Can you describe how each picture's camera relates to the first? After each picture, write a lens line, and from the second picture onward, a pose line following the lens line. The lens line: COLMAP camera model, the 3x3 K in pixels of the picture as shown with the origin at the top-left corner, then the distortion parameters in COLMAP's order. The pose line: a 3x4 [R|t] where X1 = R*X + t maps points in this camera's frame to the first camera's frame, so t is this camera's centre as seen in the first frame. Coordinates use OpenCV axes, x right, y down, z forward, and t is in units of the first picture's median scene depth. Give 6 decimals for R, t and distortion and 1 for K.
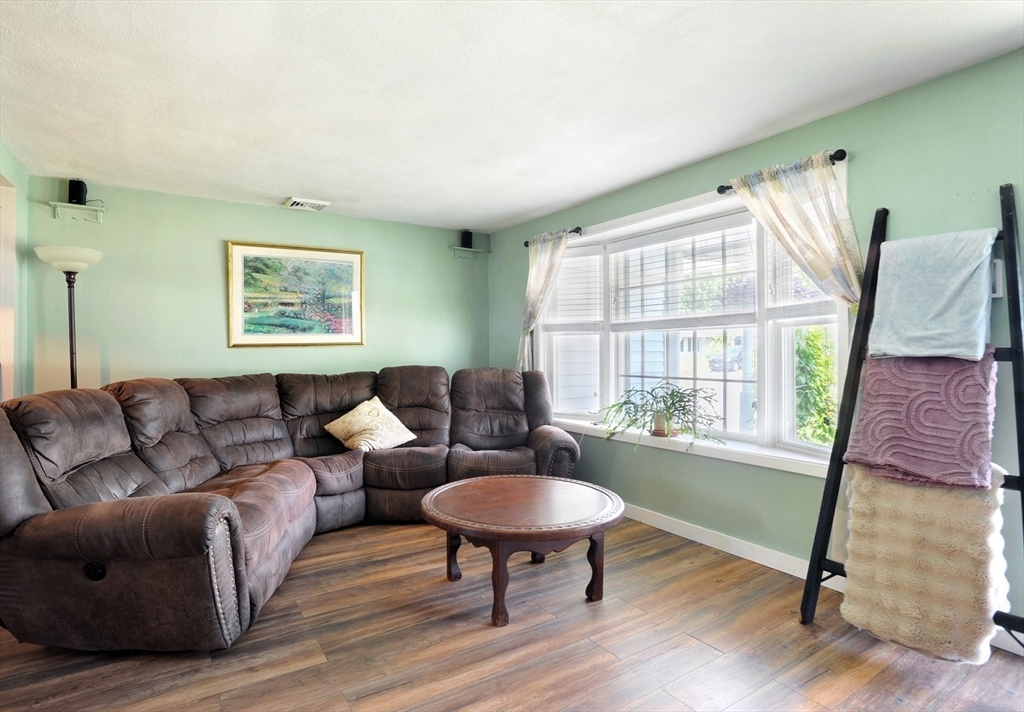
lens RADIAL K [[565.8, 0, 510.1], [0, 565.8, 351.0], [0, 0, 1]] dist [-0.026543, -0.000067]
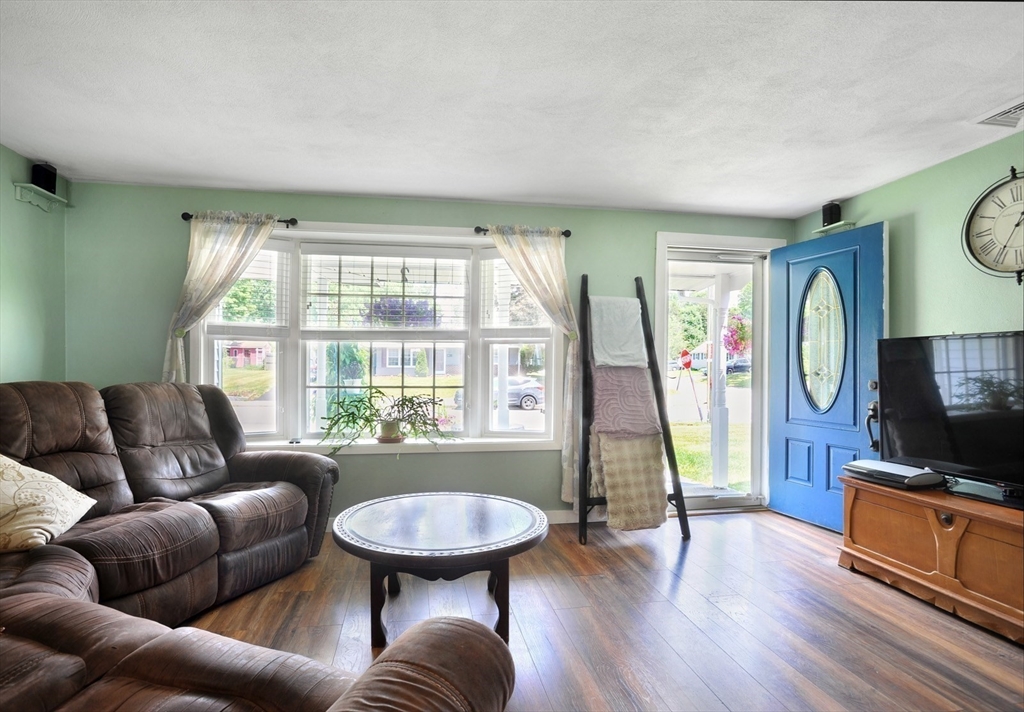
lens RADIAL K [[522.8, 0, 507.0], [0, 522.8, 362.0], [0, 0, 1]] dist [-0.003694, 0.001335]
pose [[0.391569, 0.008456, 0.920110, -0.496473], [-0.008213, 0.999950, -0.005694, 0.004987], [-0.920112, -0.005327, 0.391619, 0.381163]]
